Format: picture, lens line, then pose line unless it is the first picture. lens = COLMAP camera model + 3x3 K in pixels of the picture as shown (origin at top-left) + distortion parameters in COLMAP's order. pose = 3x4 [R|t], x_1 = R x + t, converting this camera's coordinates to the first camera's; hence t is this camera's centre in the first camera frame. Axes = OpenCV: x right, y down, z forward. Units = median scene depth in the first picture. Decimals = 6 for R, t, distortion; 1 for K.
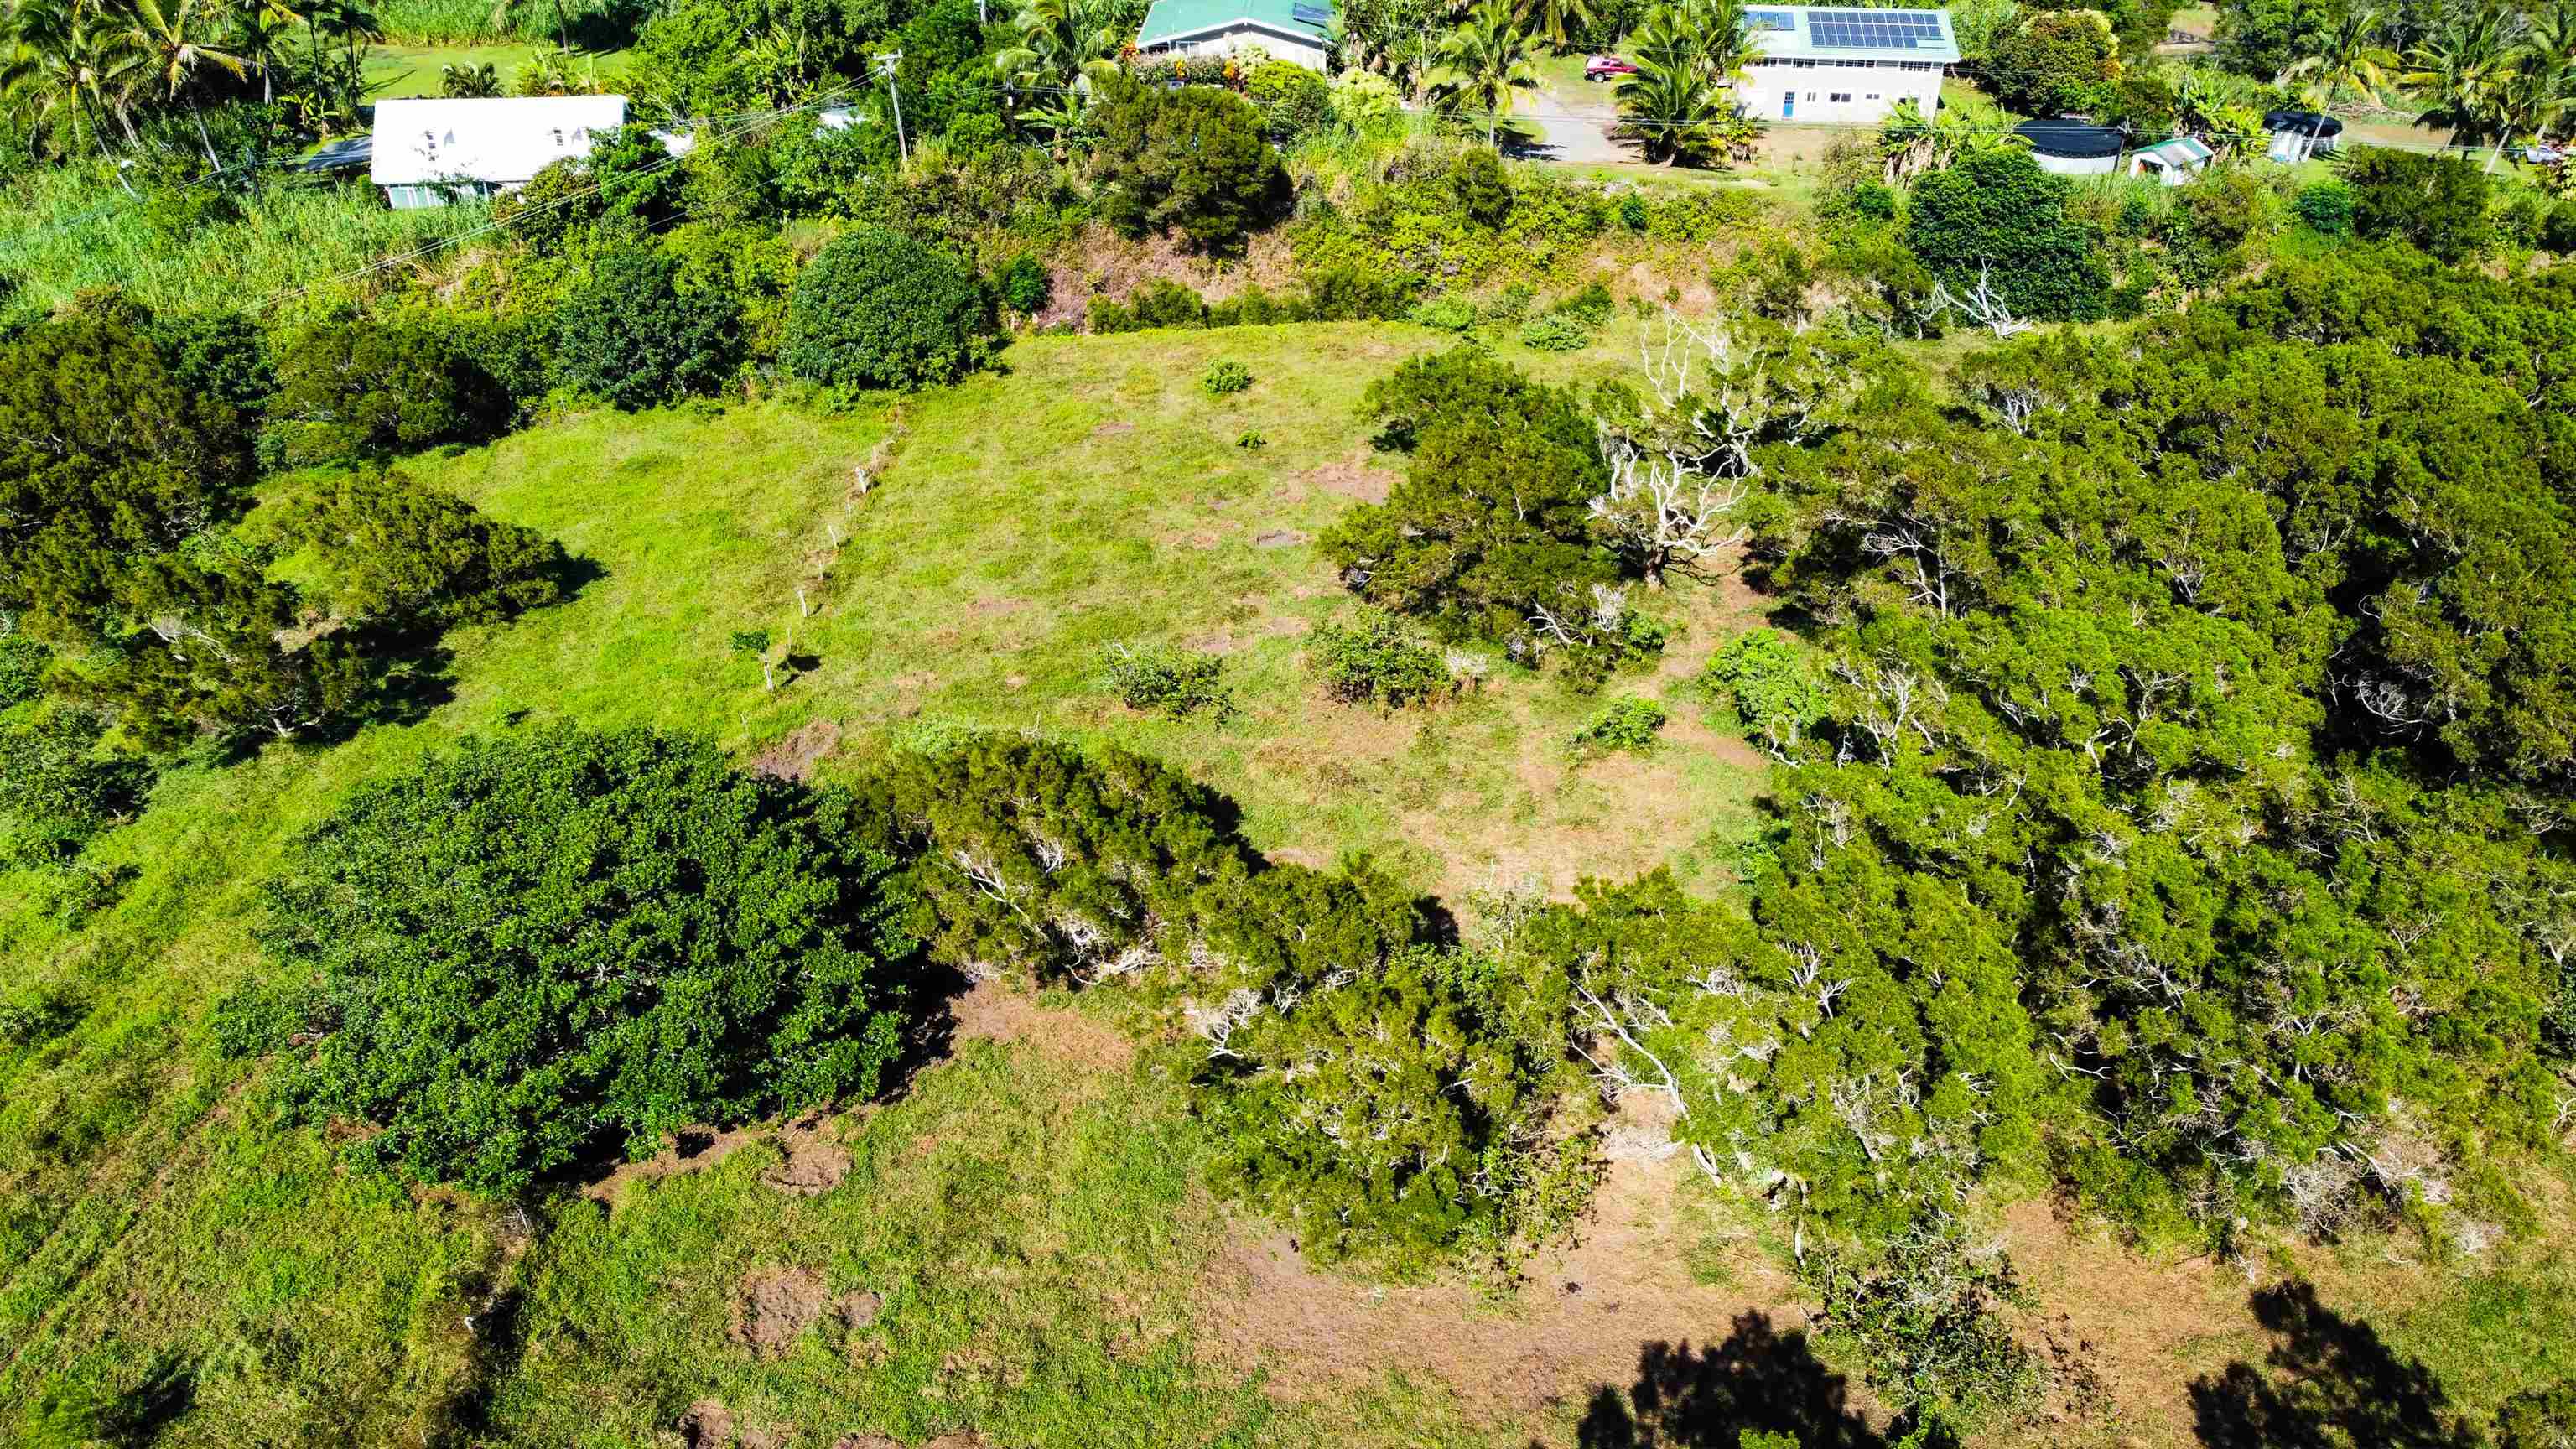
lens RADIAL K [[1939.0, 0, 1288.6], [0, 1939.0, 725.2], [0, 0, 1]] dist [-0.009396, 0.005751]
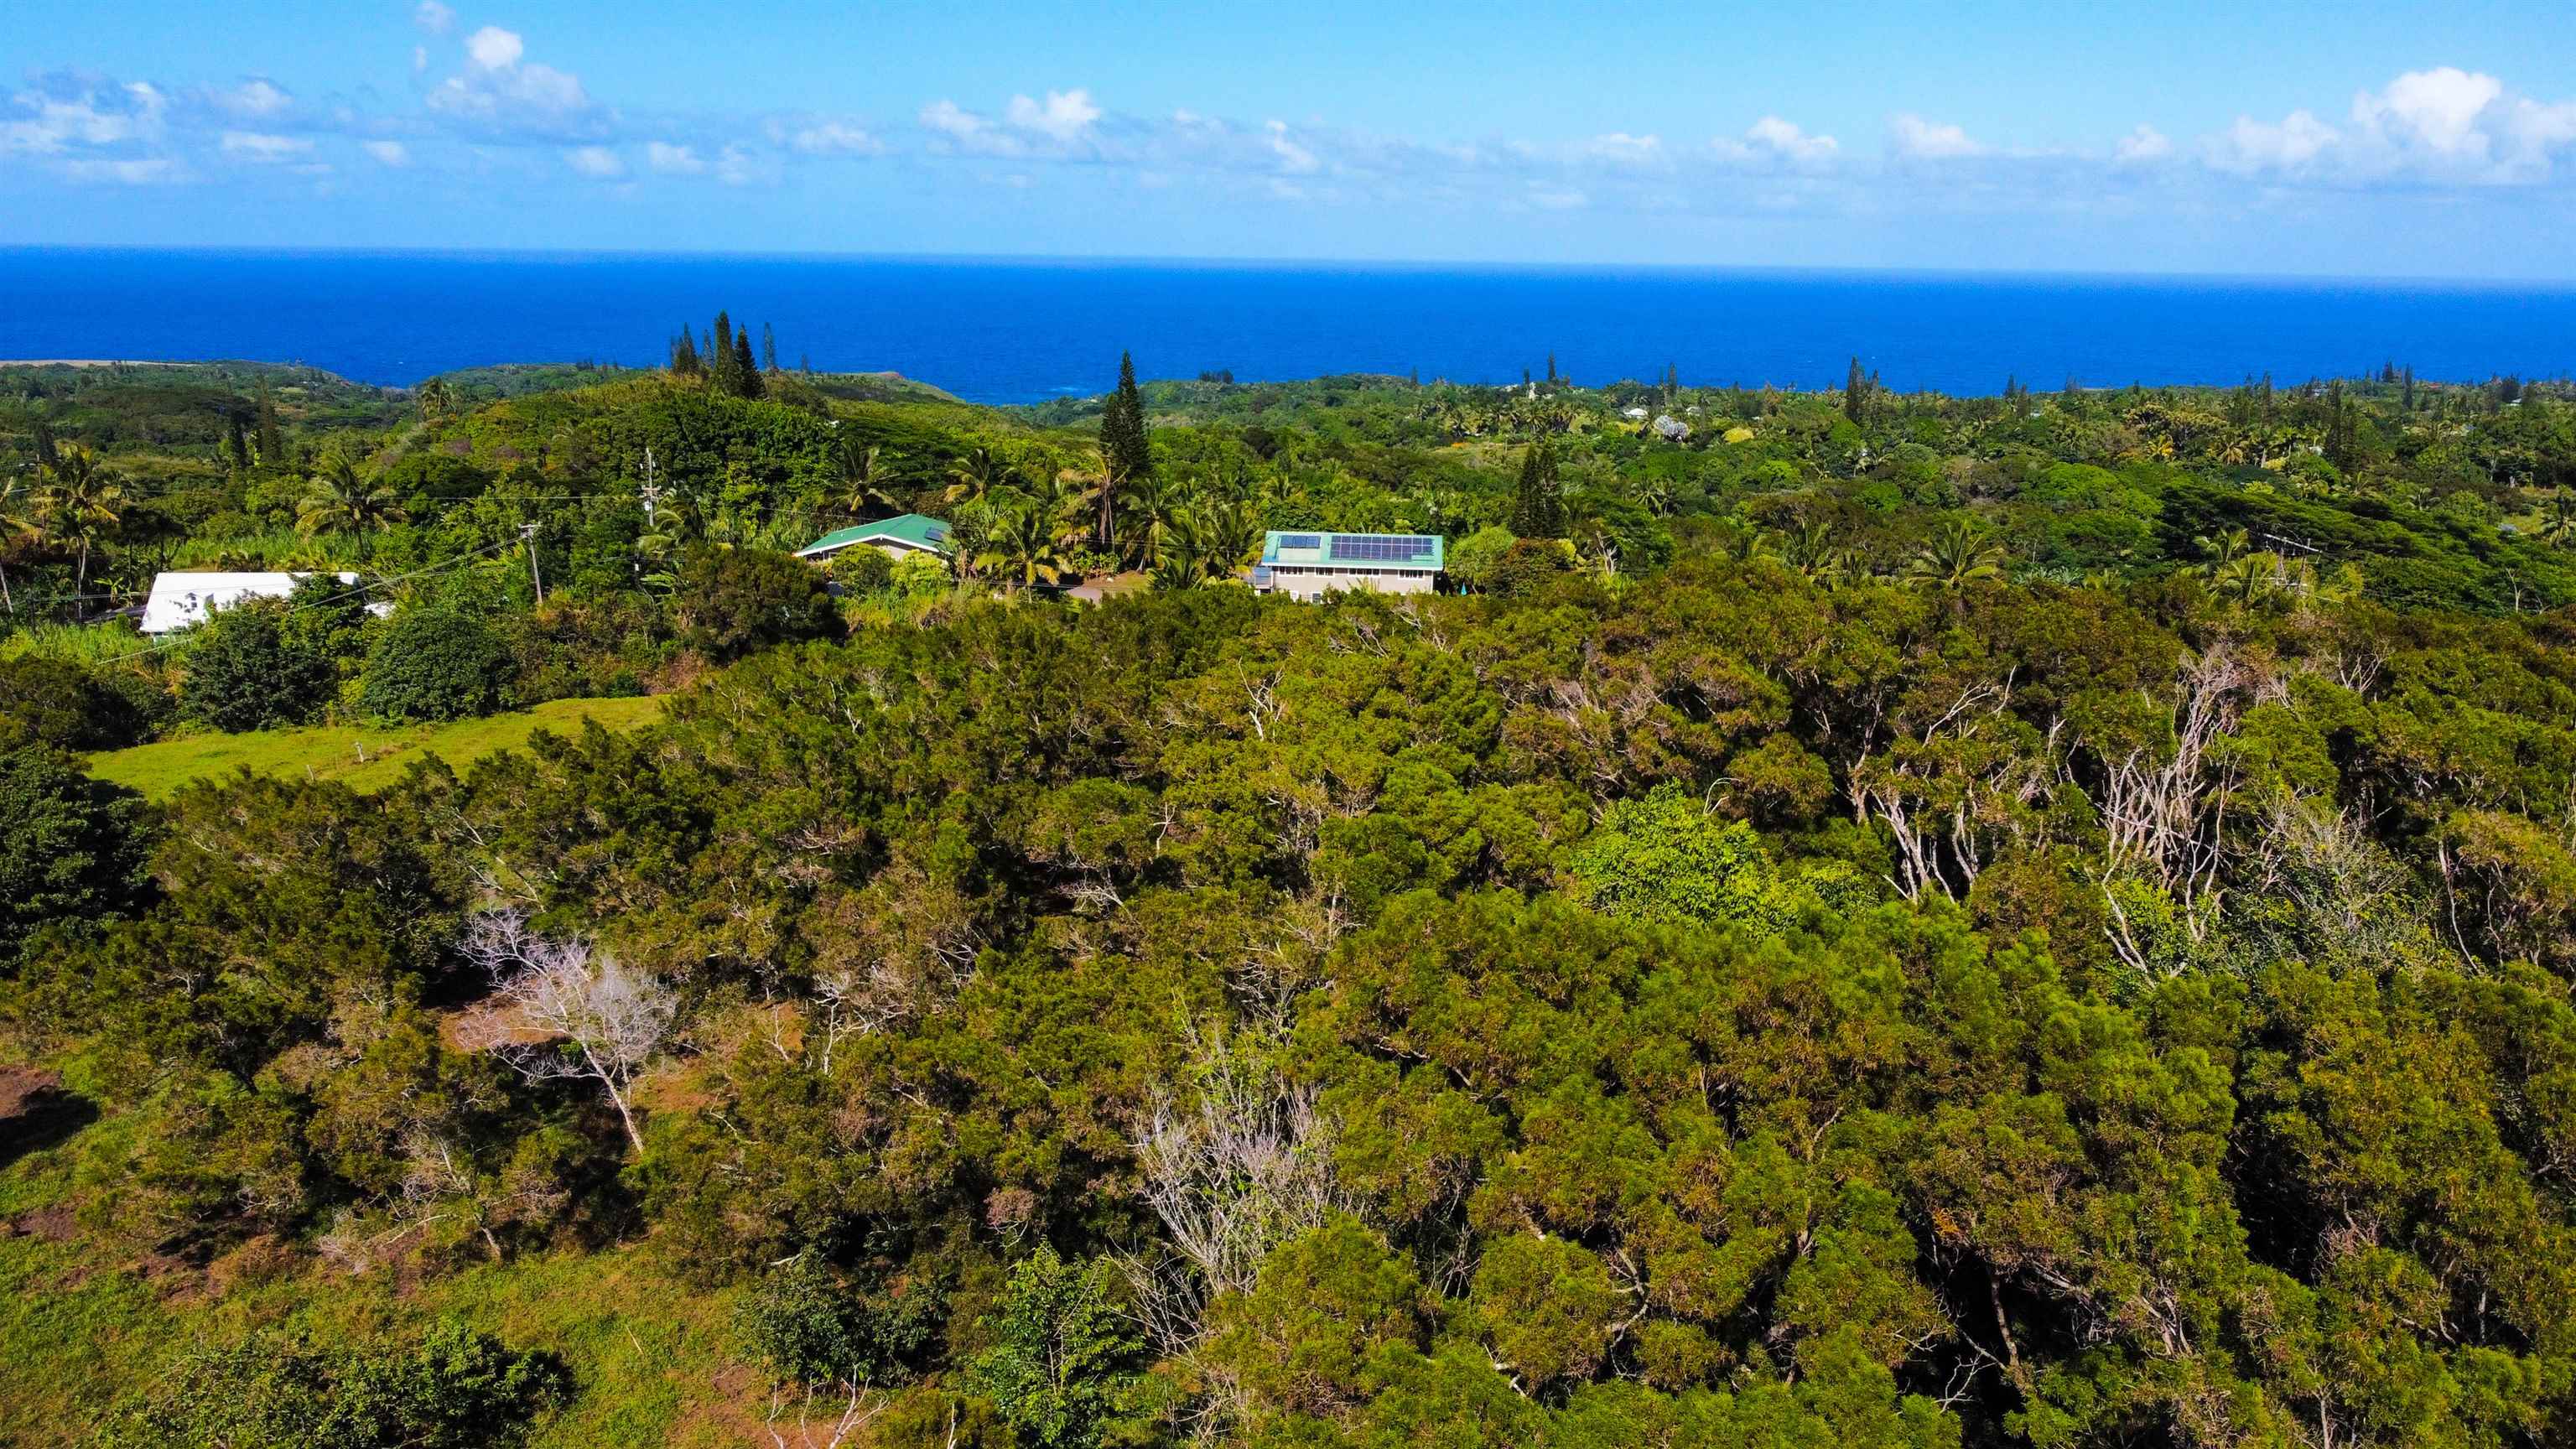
lens RADIAL K [[1939.0, 0, 1287.9], [0, 1939.0, 723.0], [0, 0, 1]] dist [-0.009396, 0.005751]
pose [[0.999760, 0.007564, 0.020570, 0.275523], [-0.000662, 0.948553, -0.316616, 0.194253], [-0.021906, 0.316527, 0.948331, -0.214764]]
